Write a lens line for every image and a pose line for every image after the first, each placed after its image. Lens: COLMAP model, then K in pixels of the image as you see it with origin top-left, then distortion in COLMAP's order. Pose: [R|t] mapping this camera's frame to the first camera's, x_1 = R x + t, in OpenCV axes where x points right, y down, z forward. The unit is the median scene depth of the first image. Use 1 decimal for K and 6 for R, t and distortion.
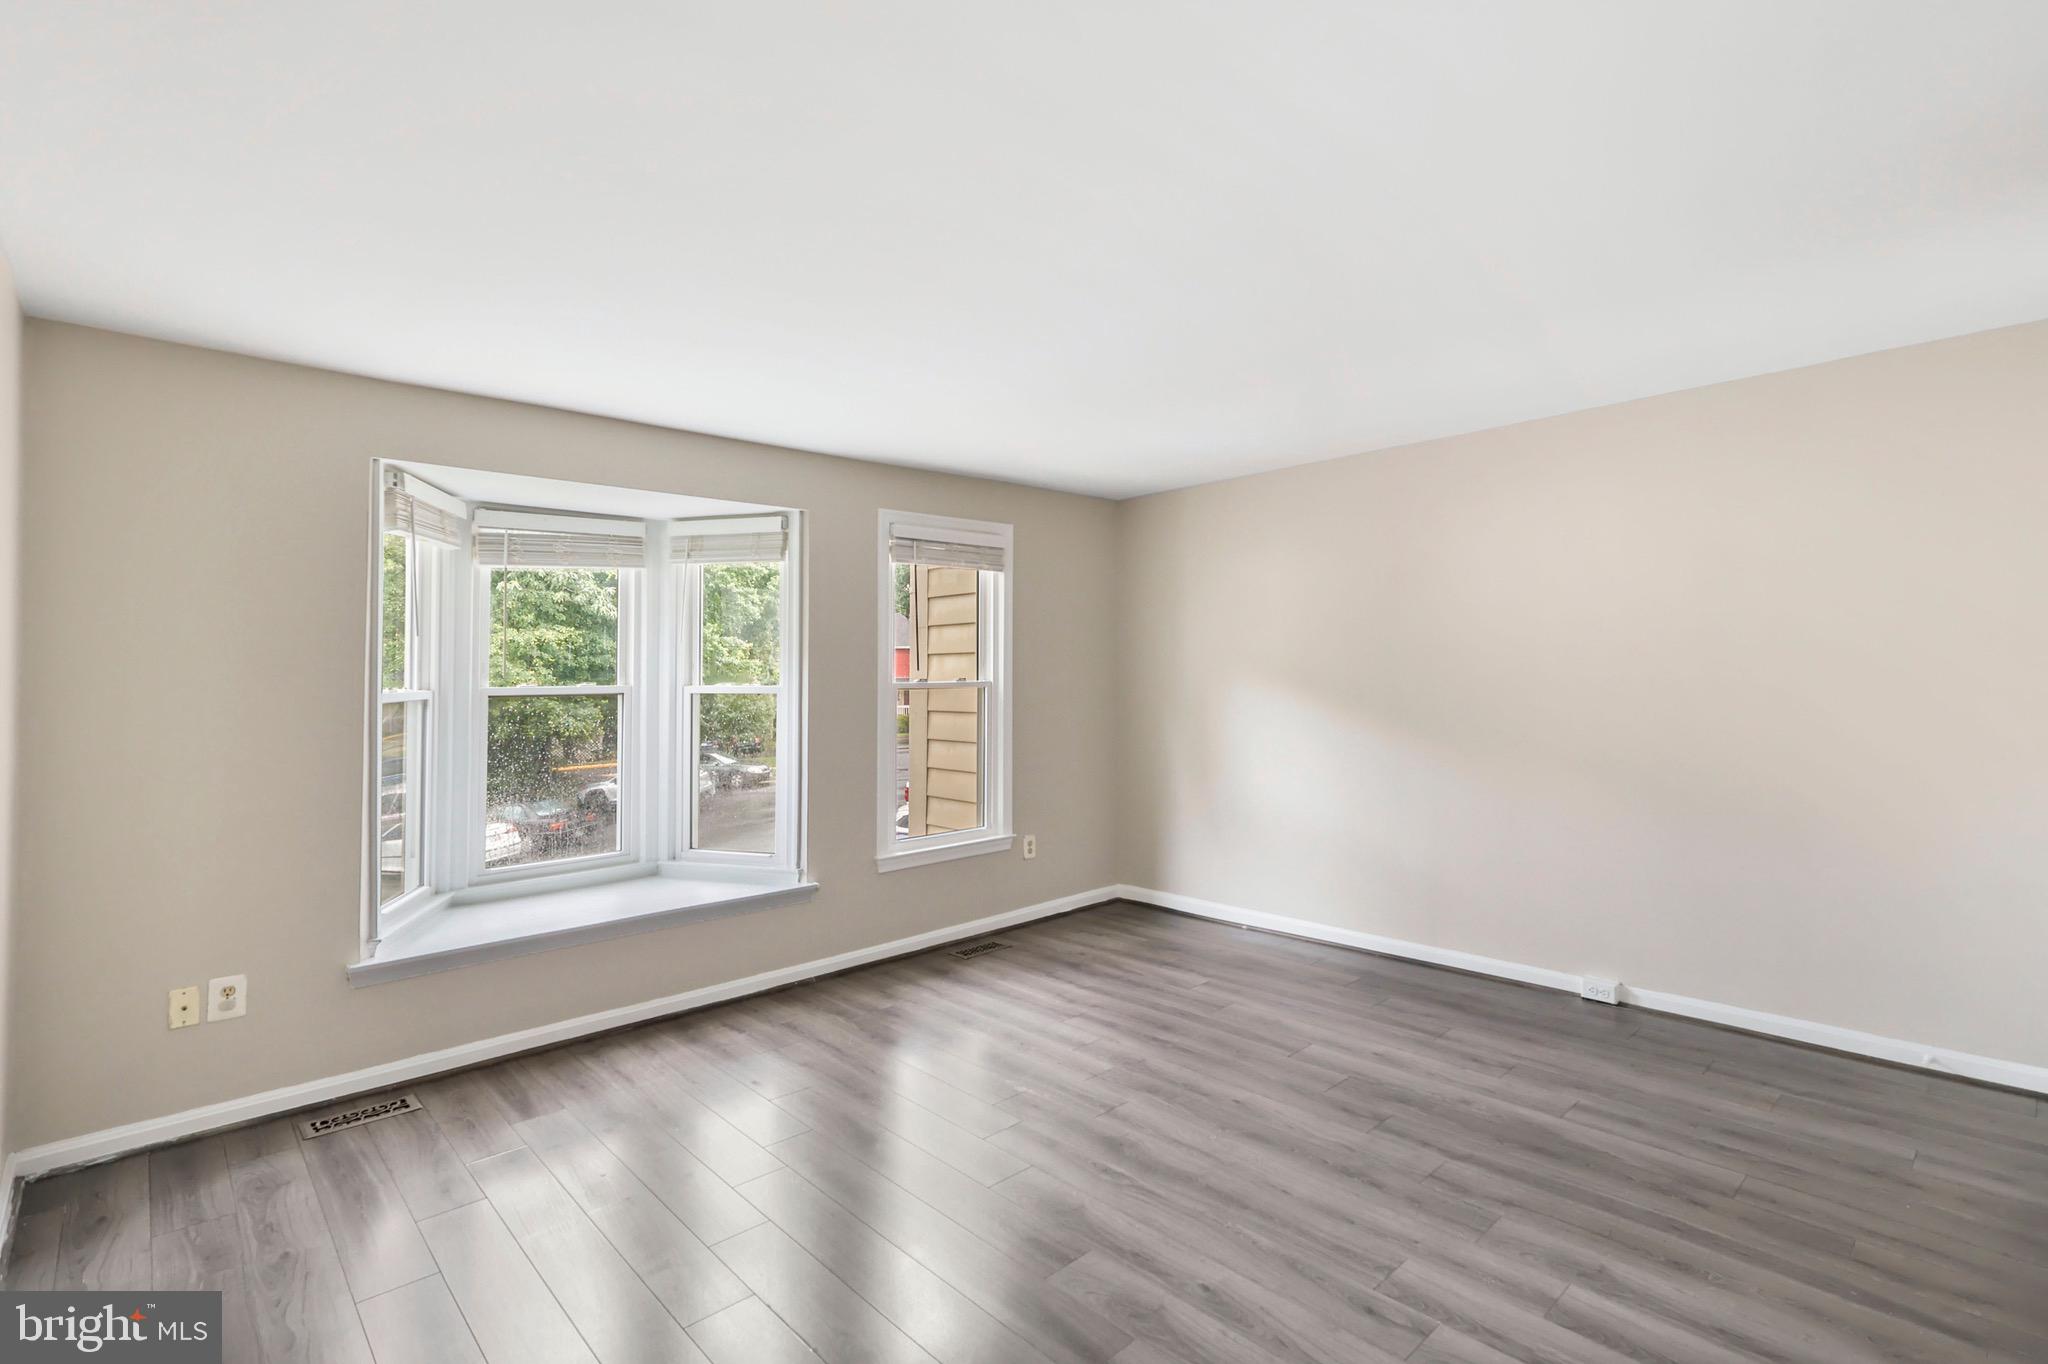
lens RADIAL K [[952.0, 0, 1024.0], [0, 952.0, 682.0], [0, 0, 1]] dist [-0.001541, -0.000088]
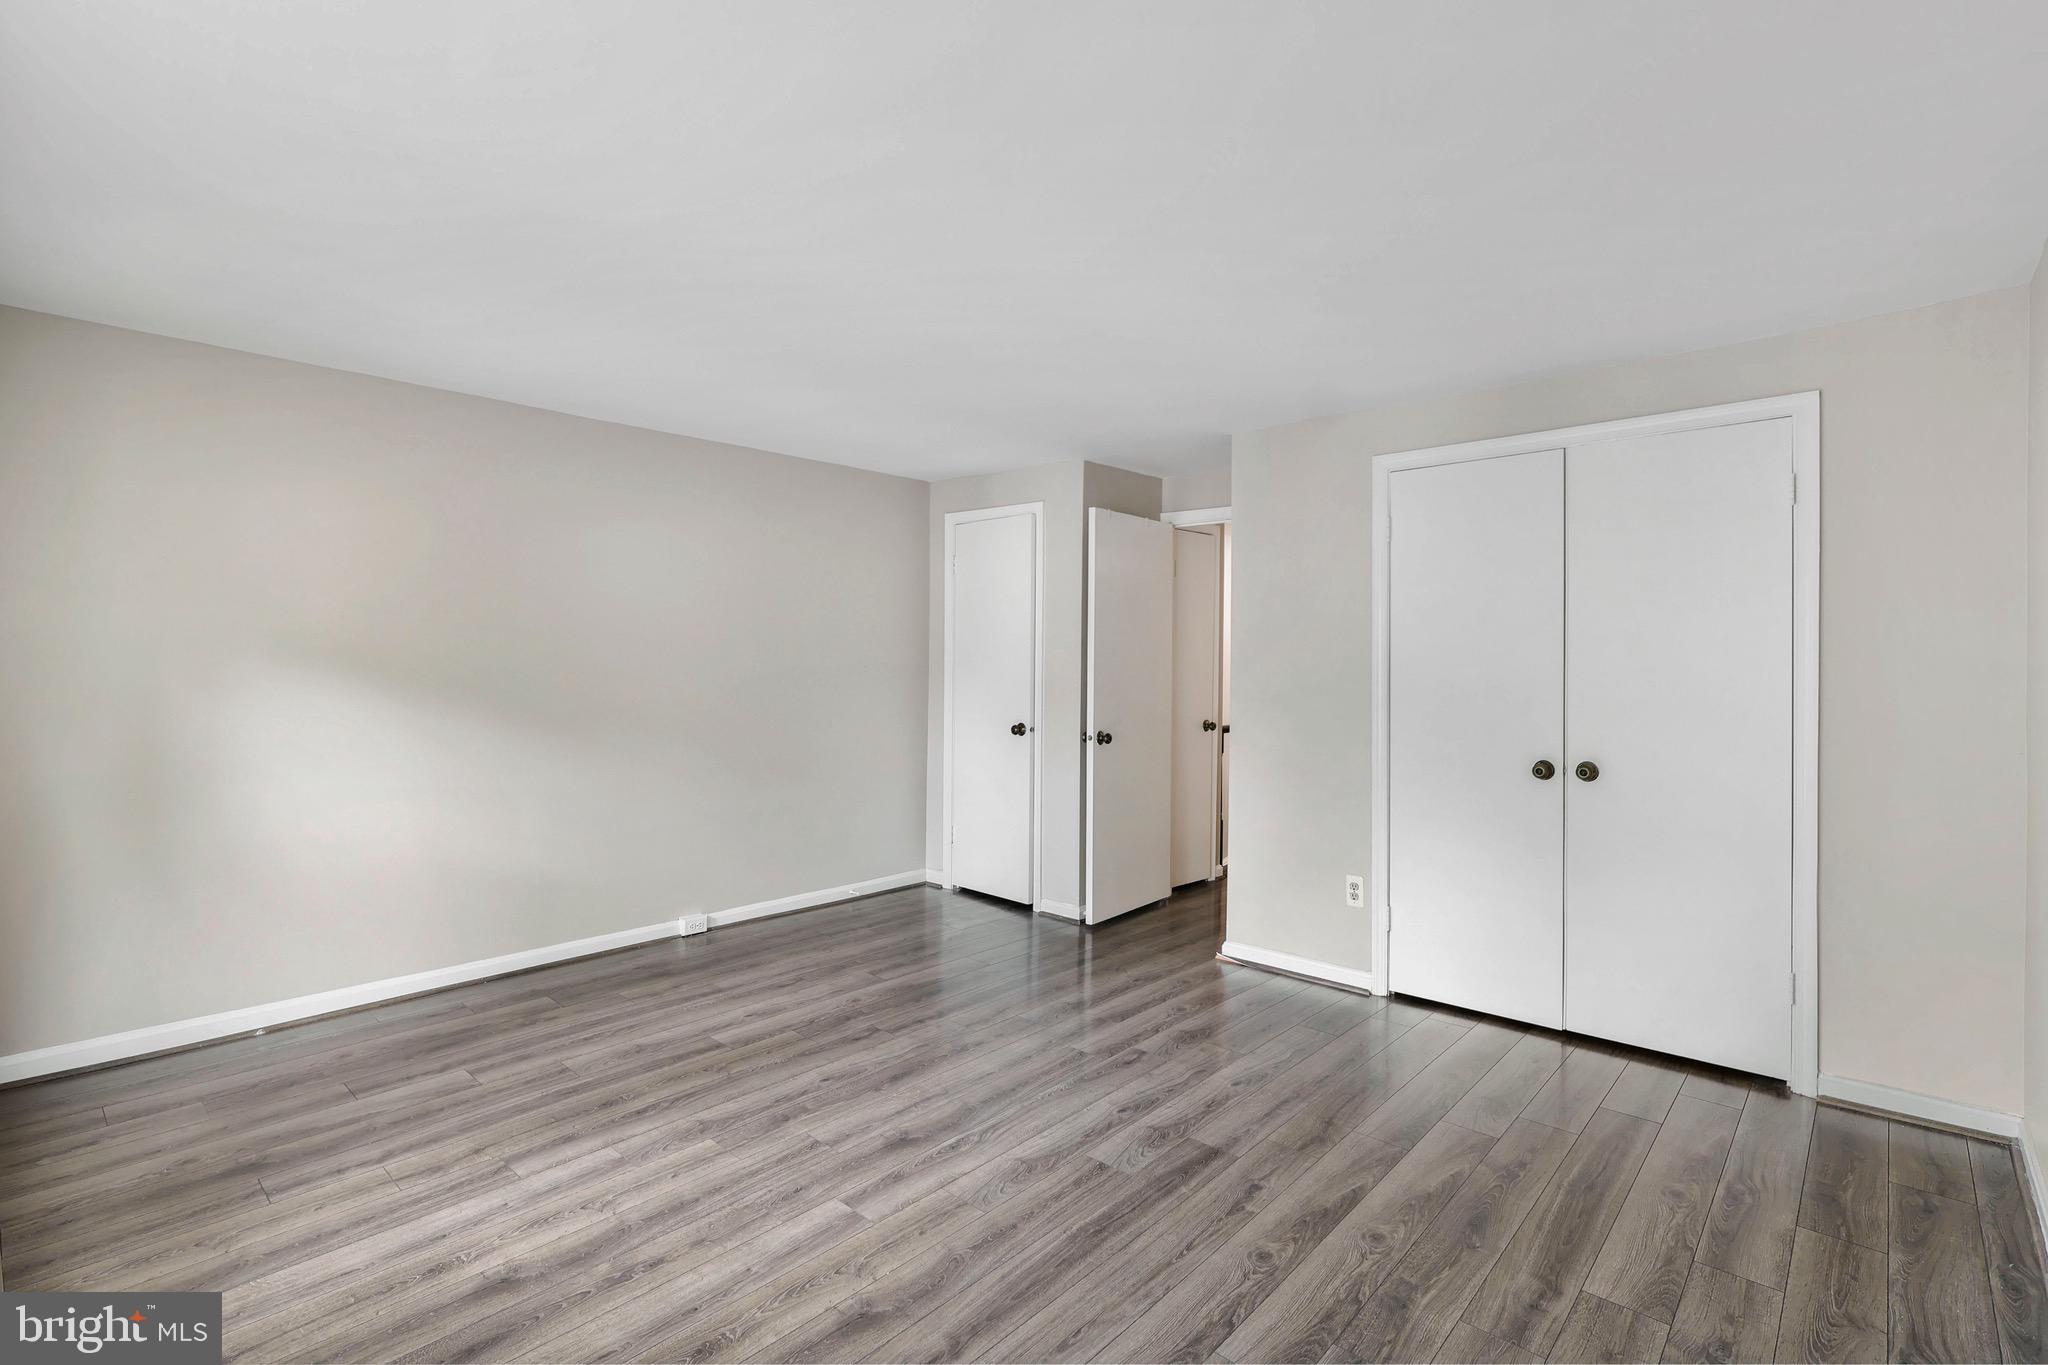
lens RADIAL K [[952.0, 0, 1024.0], [0, 952.0, 682.5], [0, 0, 1]] dist [-0.001541, -0.000088]
pose [[-0.092974, -0.005188, 0.995655, -0.685448], [-0.002189, 0.999985, 0.005006, 0.011243], [-0.995666, -0.001714, -0.092984, 0.757120]]
